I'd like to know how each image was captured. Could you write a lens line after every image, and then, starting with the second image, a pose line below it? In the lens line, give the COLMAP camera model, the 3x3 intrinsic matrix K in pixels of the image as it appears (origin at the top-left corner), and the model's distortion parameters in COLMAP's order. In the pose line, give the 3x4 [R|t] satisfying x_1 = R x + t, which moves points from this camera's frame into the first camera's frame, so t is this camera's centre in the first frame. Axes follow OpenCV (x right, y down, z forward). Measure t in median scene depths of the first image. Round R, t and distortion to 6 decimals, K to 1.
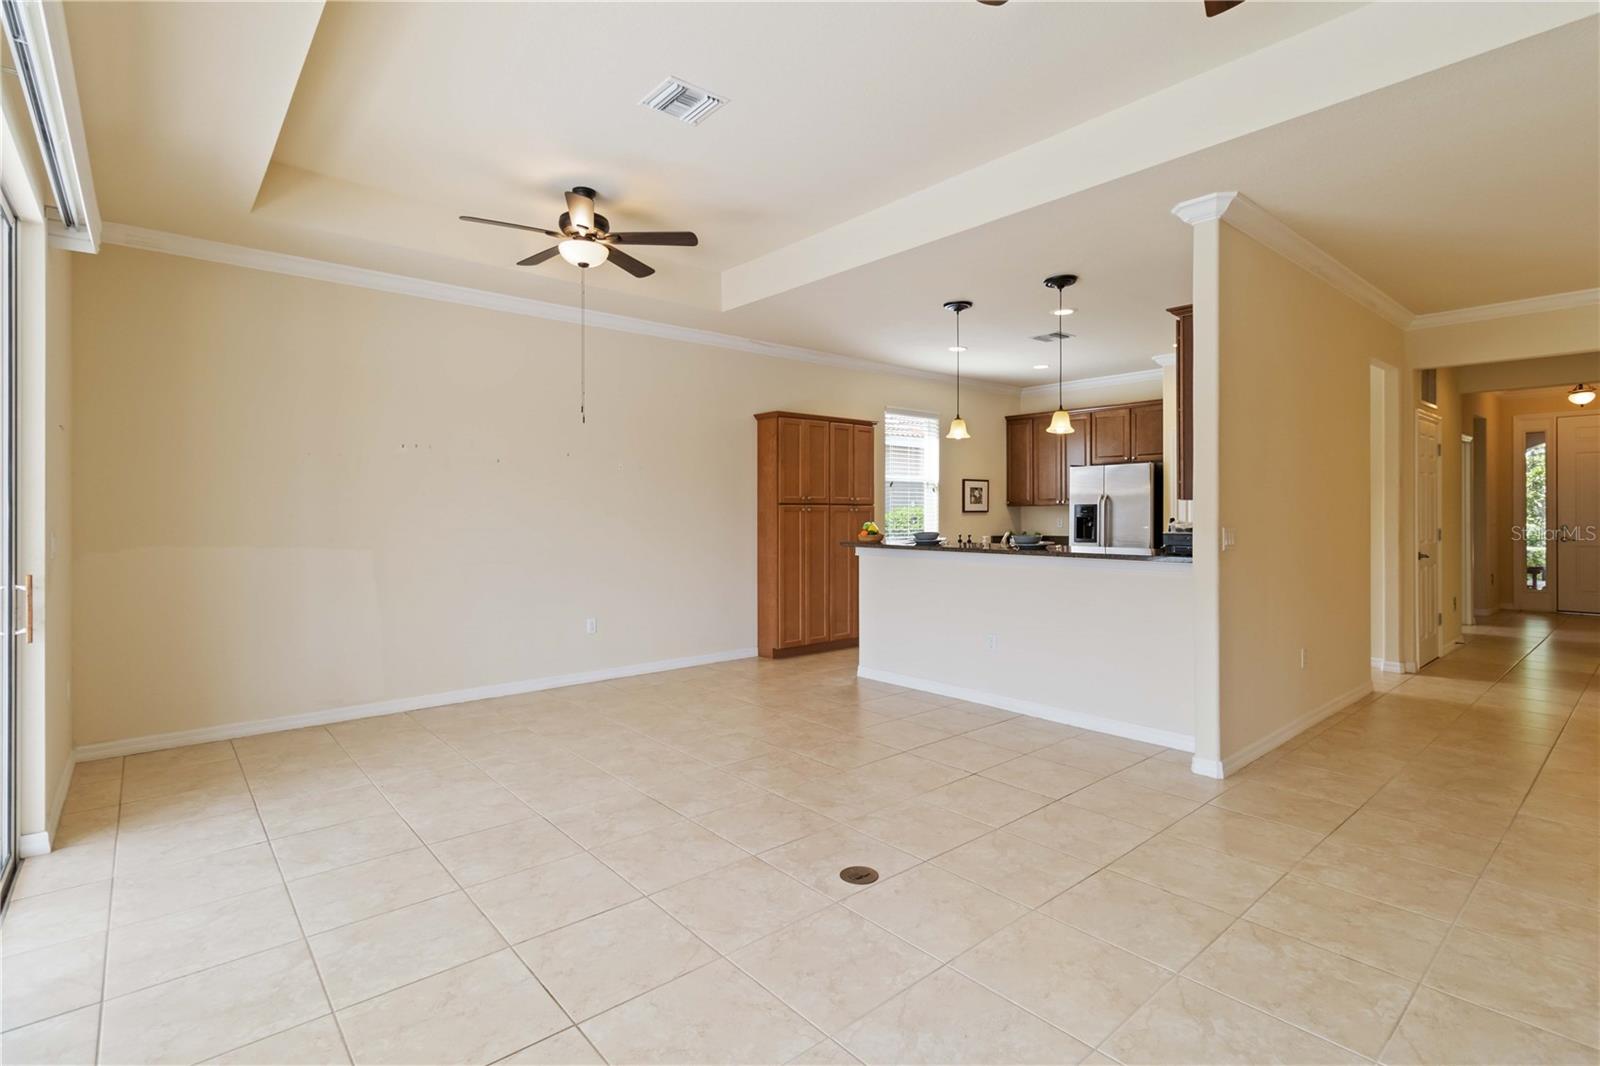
lens RADIAL K [[769.9, 0, 791.9], [0, 769.9, 515.0], [0, 0, 1]] dist [0.000976, 0.001760]
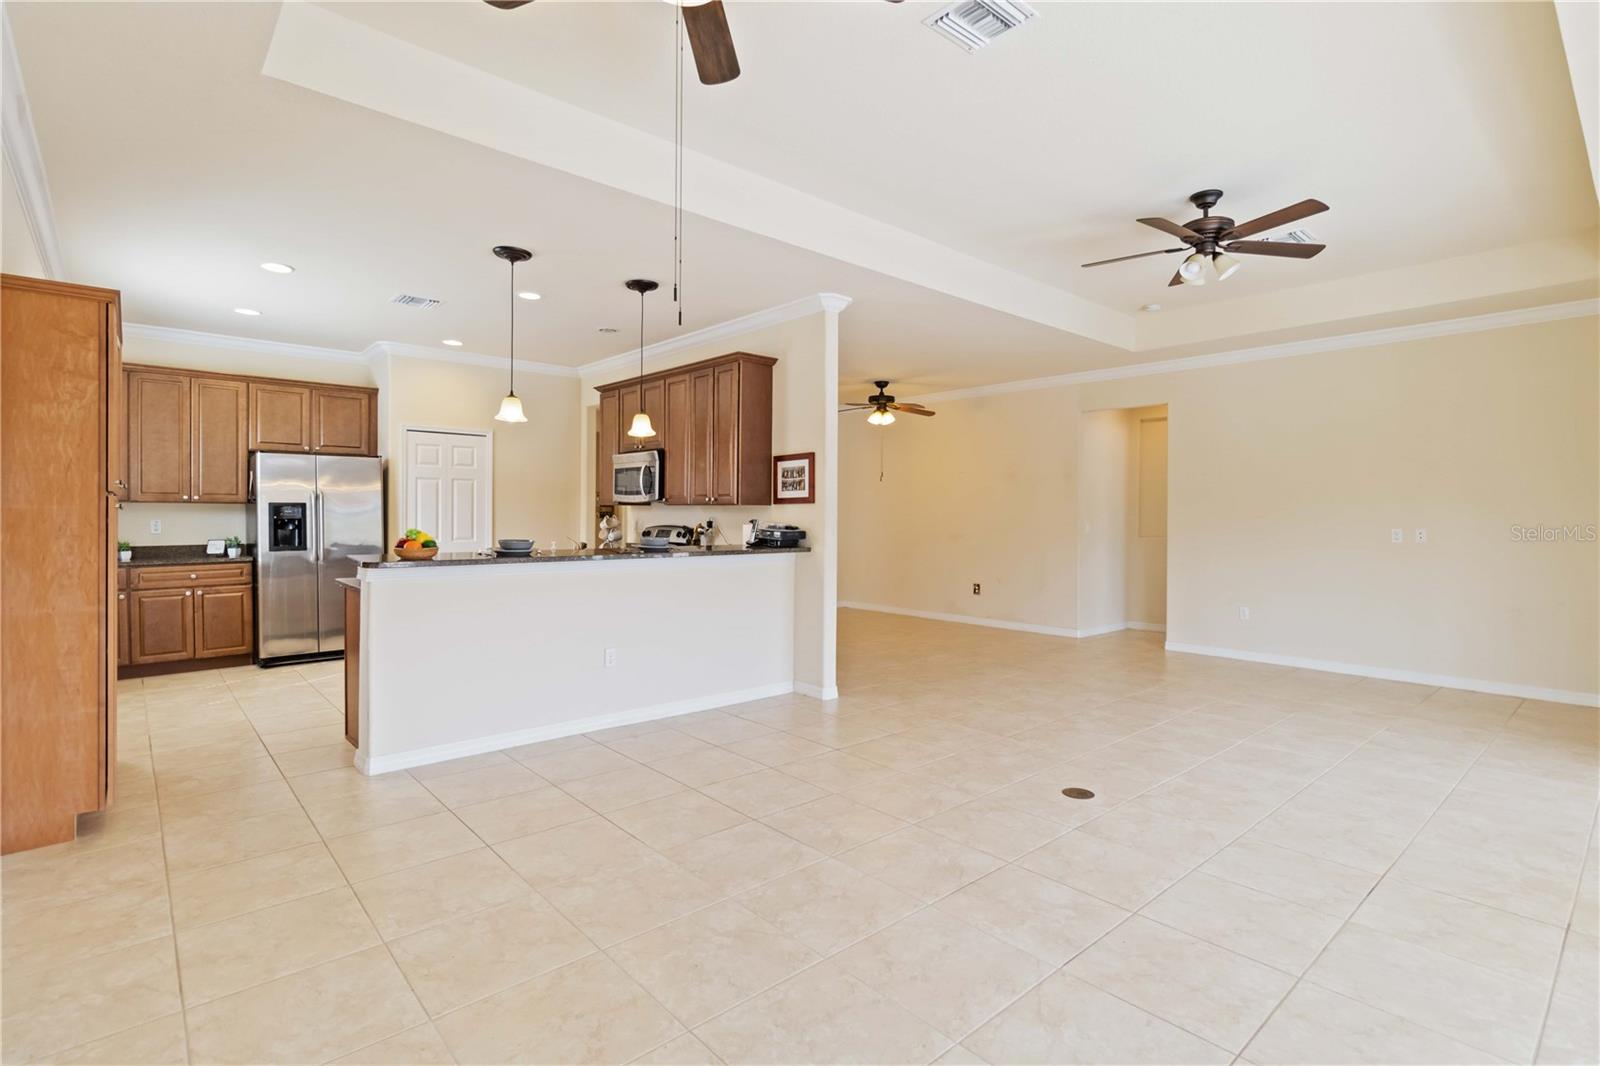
lens RADIAL K [[769.9, 0, 782.1], [0, 769.9, 514.9], [0, 0, 1]] dist [0.000976, 0.001760]
pose [[-0.022693, 0.004486, 0.999732, -0.599434], [-0.001458, 0.999989, -0.004521, 0.003389], [-0.999741, -0.001560, -0.022686, 0.765172]]
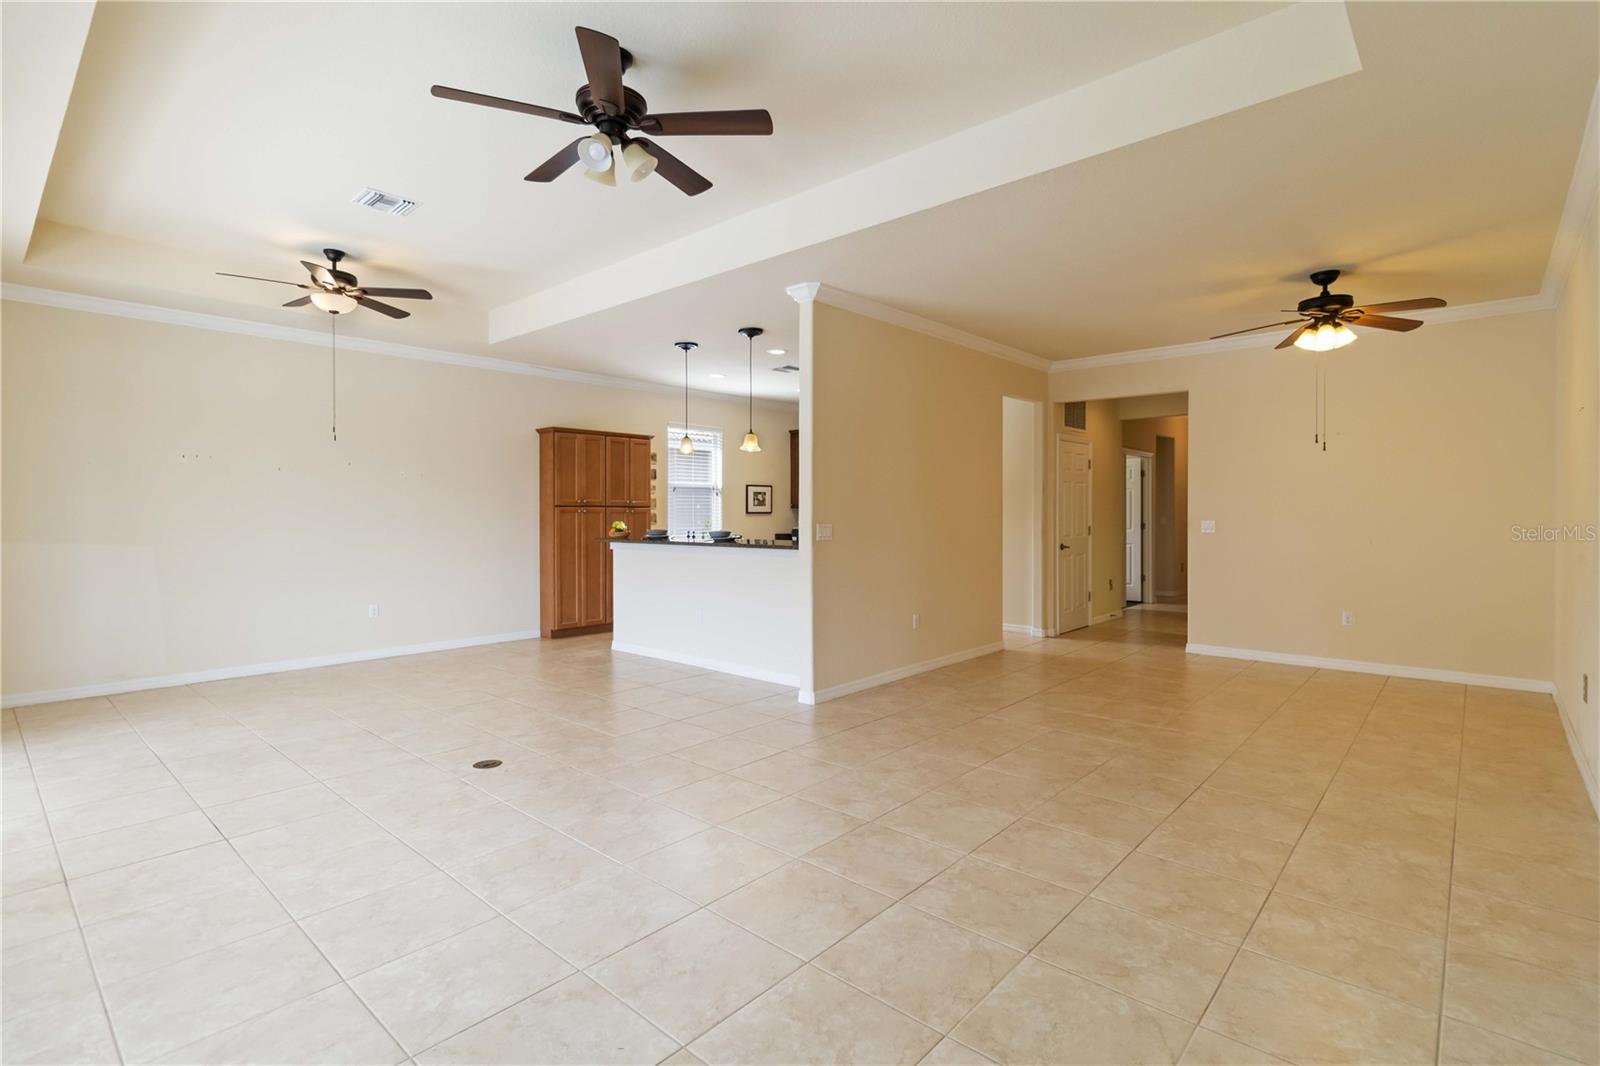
lens RADIAL K [[769.9, 0, 804.4], [0, 769.9, 525.1], [0, 0, 1]] dist [0.000976, 0.001760]
pose [[0.991028, -0.002588, 0.133628, 0.242934], [0.001056, 0.999933, 0.011534, 0.001372], [-0.133649, -0.011289, 0.990964, -0.253836]]
